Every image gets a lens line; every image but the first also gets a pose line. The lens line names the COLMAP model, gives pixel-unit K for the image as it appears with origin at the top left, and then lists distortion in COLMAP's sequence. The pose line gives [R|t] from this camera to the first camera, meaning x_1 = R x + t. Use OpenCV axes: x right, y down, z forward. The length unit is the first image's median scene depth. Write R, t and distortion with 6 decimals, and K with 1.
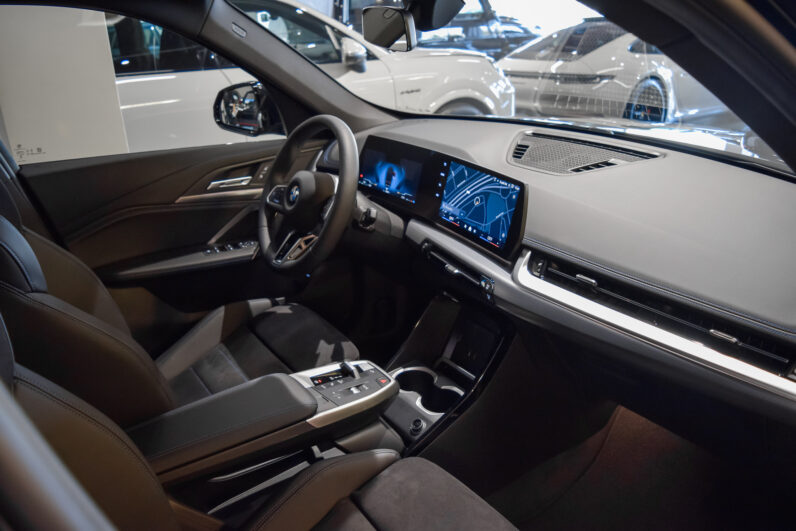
lens RADIAL K [[621.5, 0, 398.0], [0, 621.5, 265.5], [0, 0, 1]] dist [-0.094642, 0.015086]
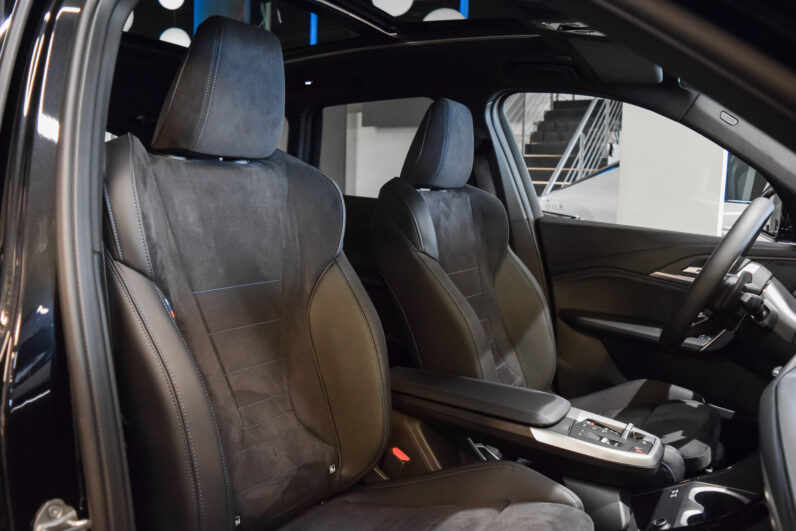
lens RADIAL K [[621.5, 0, 398.0], [0, 621.5, 265.5], [0, 0, 1]] dist [-0.094642, 0.015086]
pose [[0.387571, 0.161469, -0.907588, 0.480276], [-0.388468, 0.921460, -0.001953, 0.060939], [0.835991, 0.353326, 0.419857, 0.191214]]
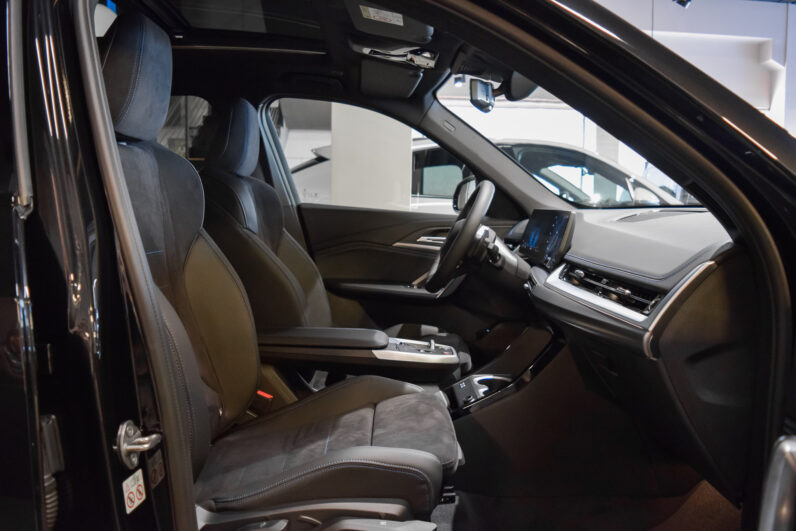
lens RADIAL K [[621.5, 0, 398.0], [0, 621.5, 265.5], [0, 0, 1]] dist [-0.094642, 0.015086]
pose [[0.826018, 0.109432, -0.552918, 0.469844], [-0.260457, 0.944063, -0.202256, 0.241851], [0.499856, 0.311078, 0.808315, -0.124415]]
